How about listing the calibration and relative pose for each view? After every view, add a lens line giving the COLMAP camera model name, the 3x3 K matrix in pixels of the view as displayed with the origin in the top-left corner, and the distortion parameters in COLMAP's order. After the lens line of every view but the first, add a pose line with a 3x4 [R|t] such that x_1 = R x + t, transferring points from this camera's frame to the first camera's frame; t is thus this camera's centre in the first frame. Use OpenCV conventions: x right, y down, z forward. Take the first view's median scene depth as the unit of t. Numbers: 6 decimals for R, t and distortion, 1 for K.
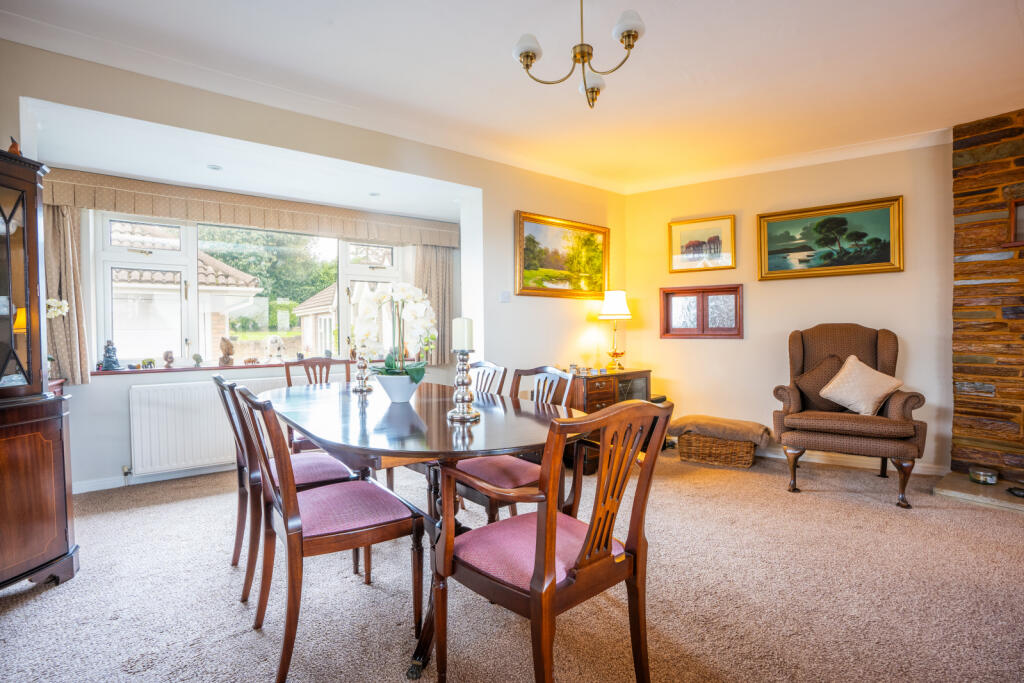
lens RADIAL K [[469.7, 0, 512.0], [0, 469.7, 341.5], [0, 0, 1]] dist [-0.083608, 0.030539]
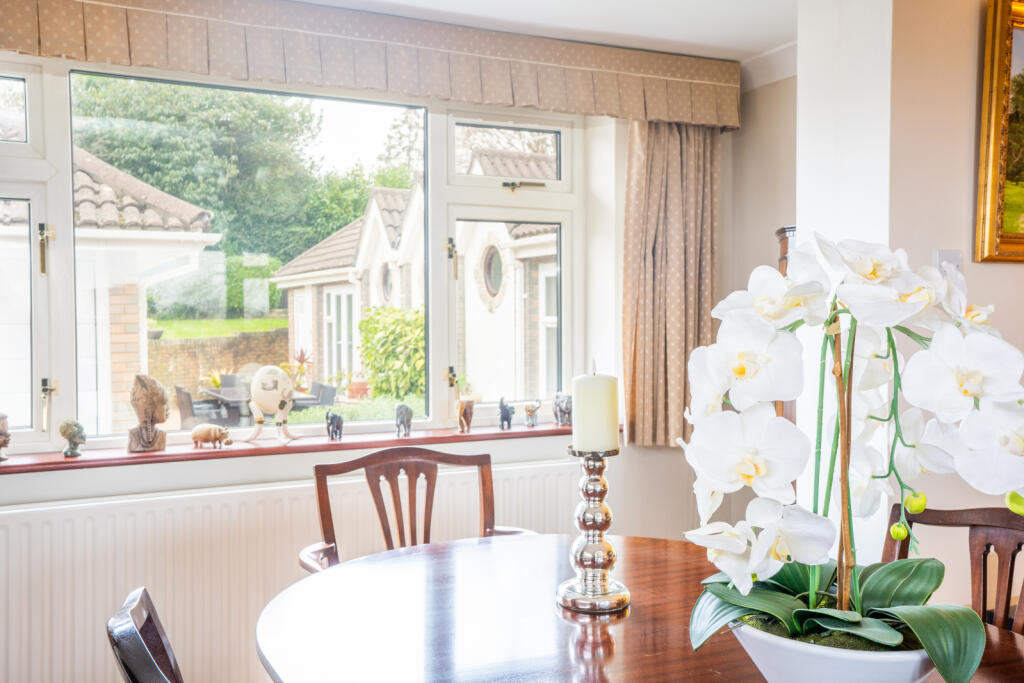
lens RADIAL K [[962.3, 0, 512.0], [0, 962.3, 341.5], [0, 0, 1]] dist [0.052994, -0.001790]
pose [[0.981811, 0.011190, -0.189530, -0.166084], [-0.010150, 0.999928, 0.006459, -0.040763], [0.189588, -0.004418, 0.981854, 0.251599]]
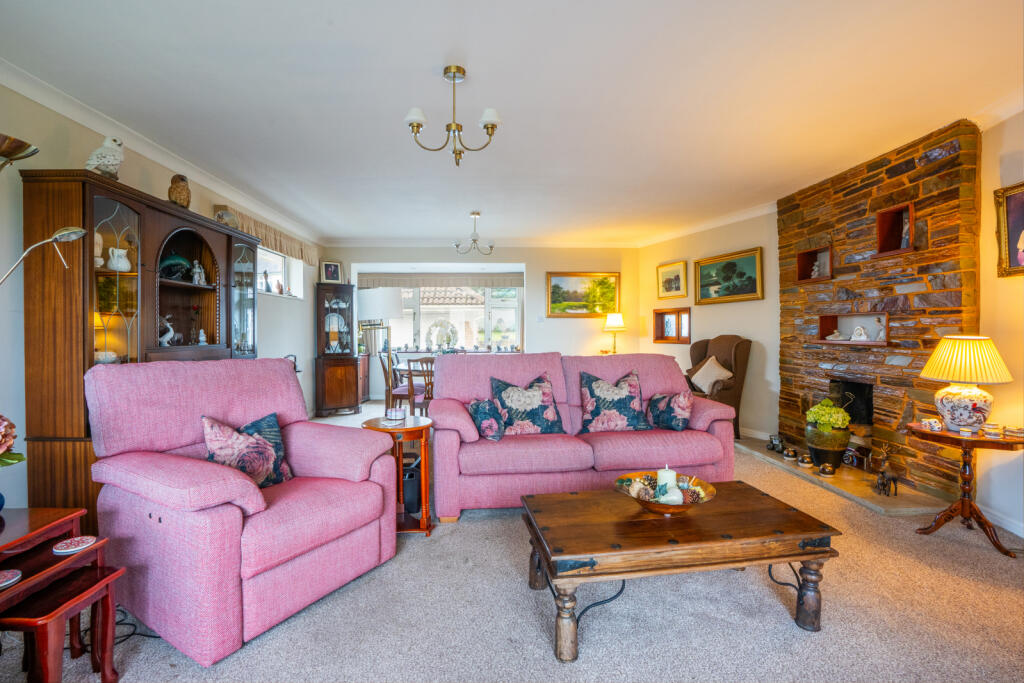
lens RADIAL K [[469.7, 0, 512.0], [0, 469.7, 341.5], [0, 0, 1]] dist [-0.083608, 0.030539]
pose [[0.822638, 0.019106, -0.568244, 0.861553], [-0.019347, 0.999797, 0.005609, -0.011946], [0.568236, 0.006380, 0.822841, -0.540320]]
